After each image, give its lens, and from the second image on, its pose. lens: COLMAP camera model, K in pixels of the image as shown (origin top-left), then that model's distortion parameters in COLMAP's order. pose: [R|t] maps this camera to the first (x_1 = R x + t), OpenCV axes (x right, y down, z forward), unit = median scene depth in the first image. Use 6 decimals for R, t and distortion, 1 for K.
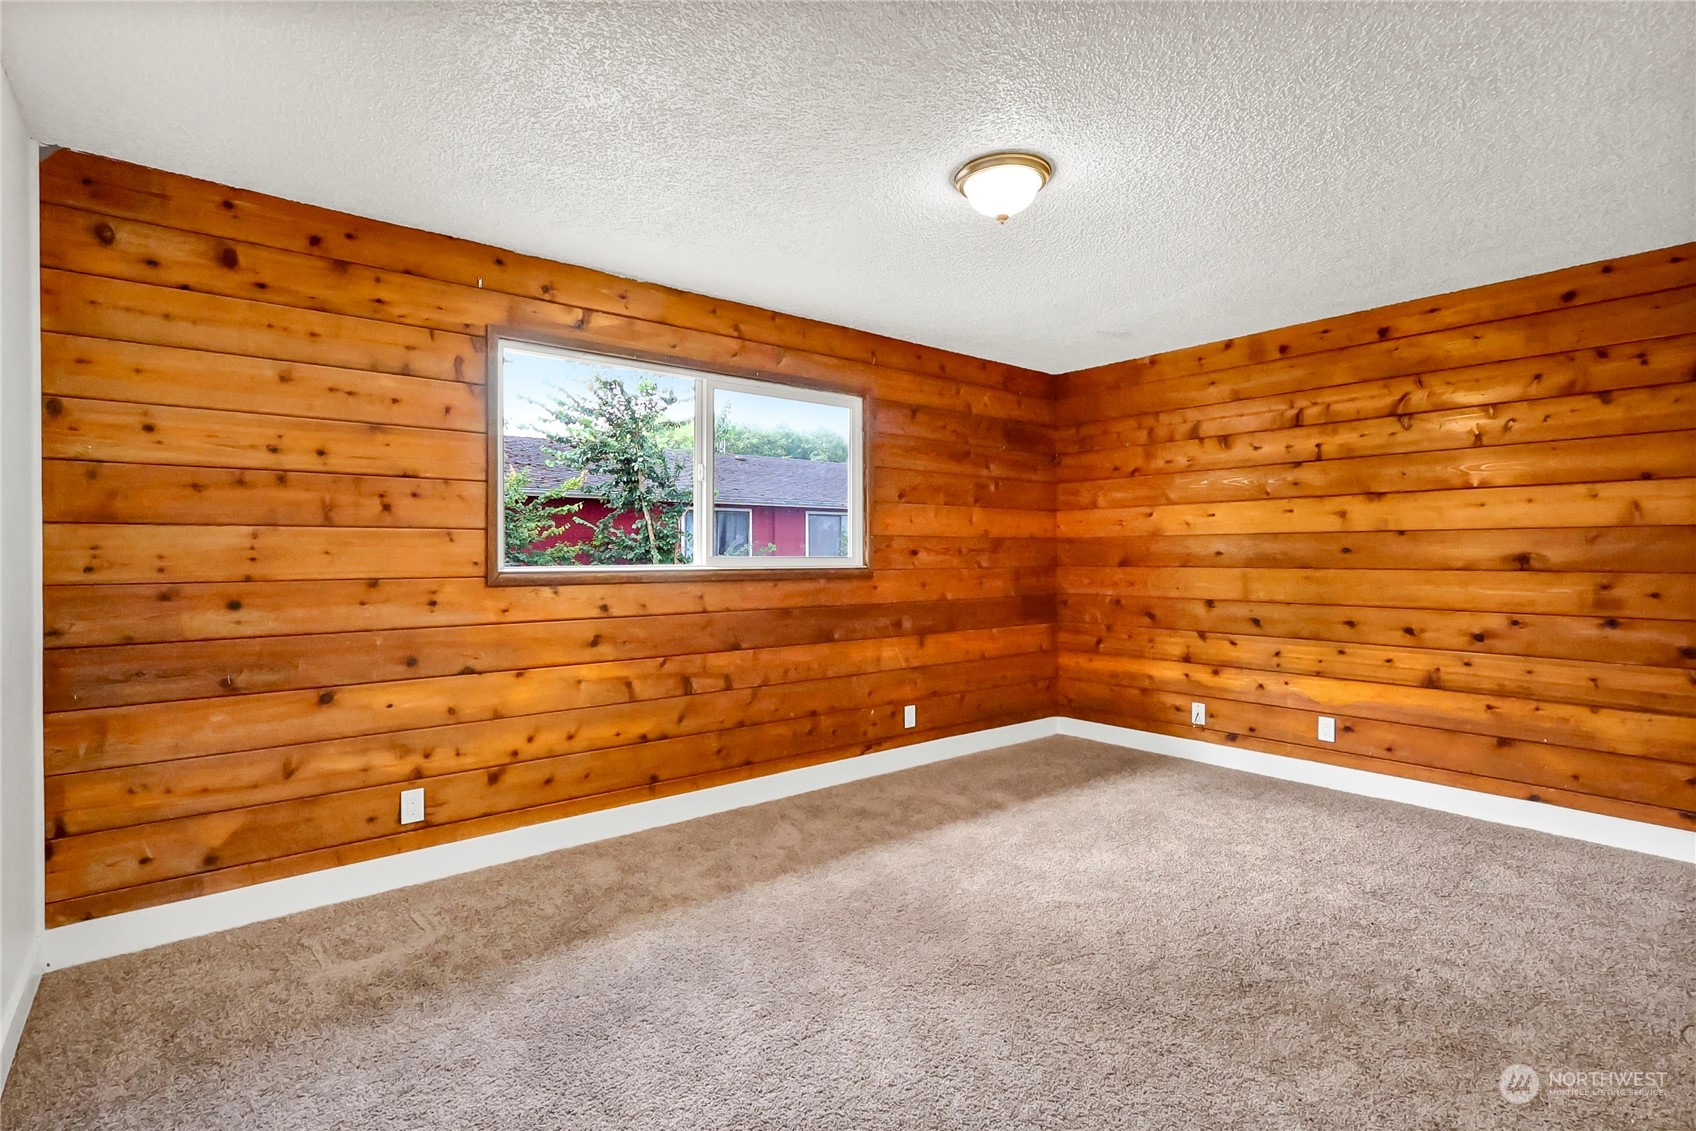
lens RADIAL K [[842.1, 0, 852.2], [0, 842.1, 549.5], [0, 0, 1]] dist [-0.003084, -0.000193]
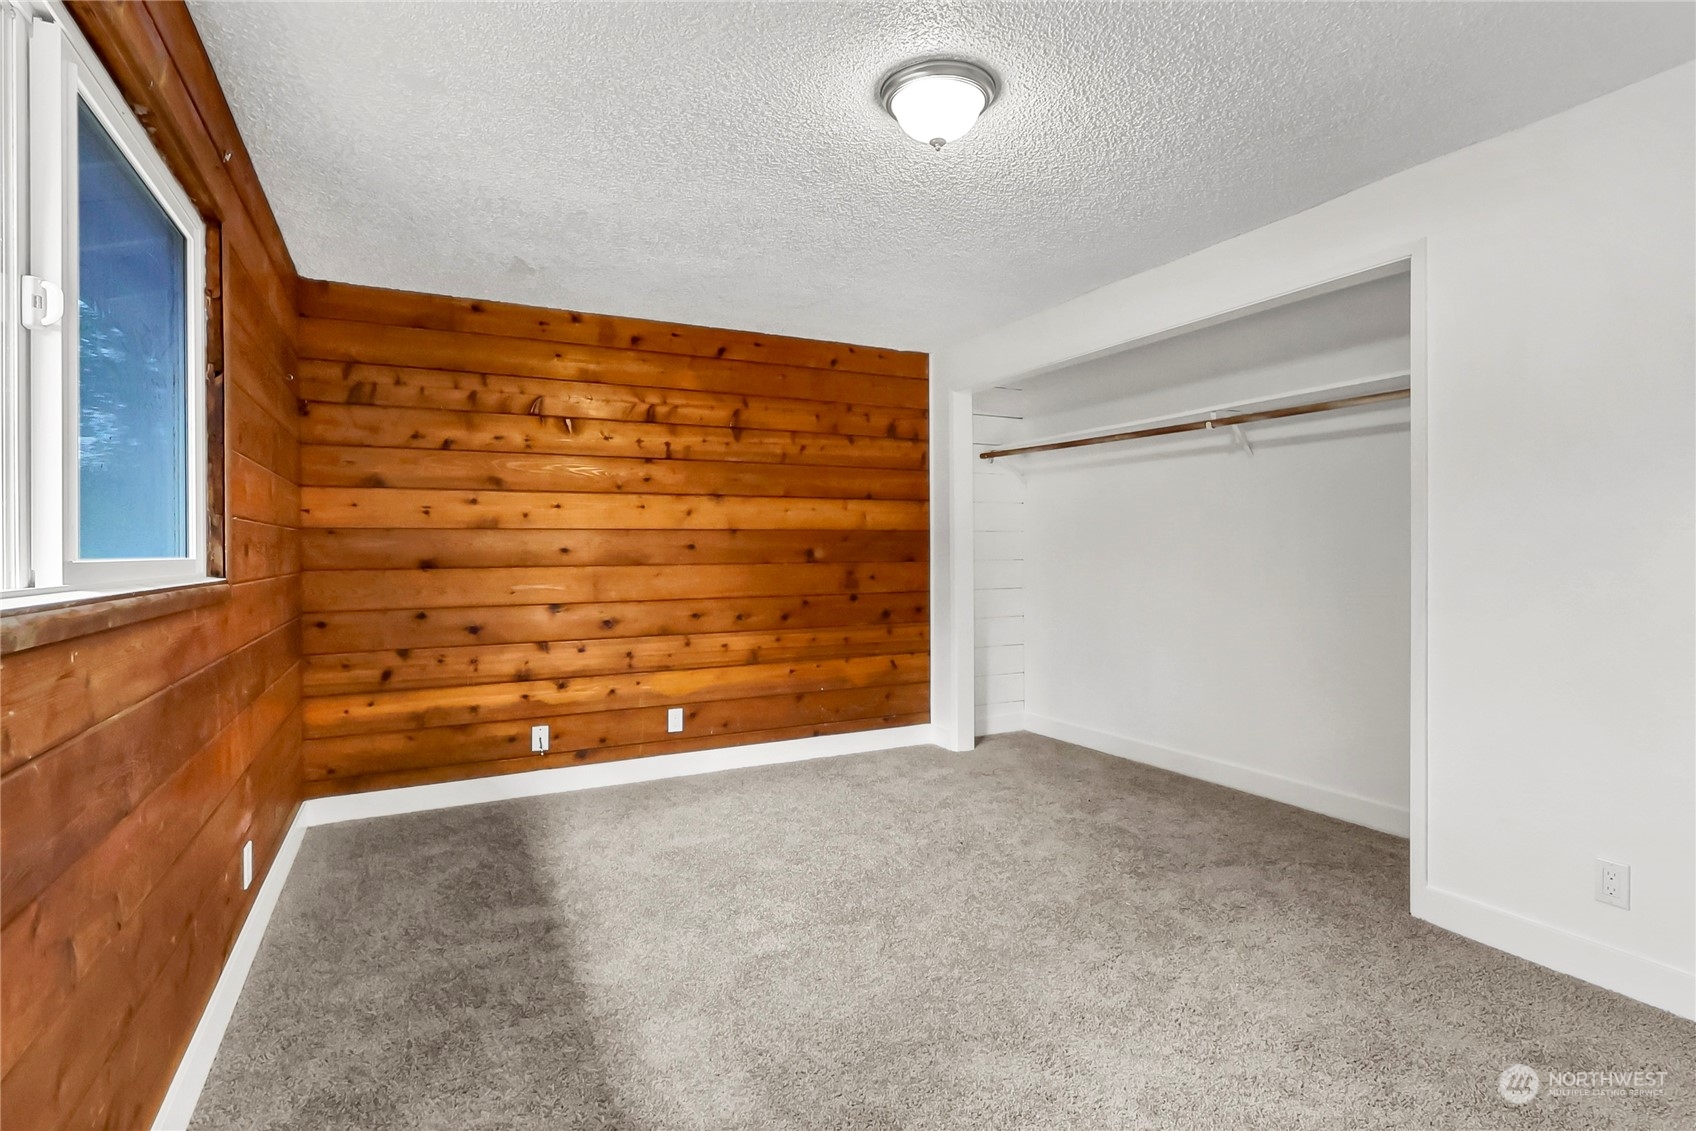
lens RADIAL K [[842.1, 0, 852.2], [0, 842.1, 549.5], [0, 0, 1]] dist [-0.003084, -0.000193]
pose [[0.189864, 0.005985, 0.981792, -0.381789], [0.004647, 0.999965, -0.006994, 0.011589], [-0.981799, 0.005890, 0.189830, 0.550796]]
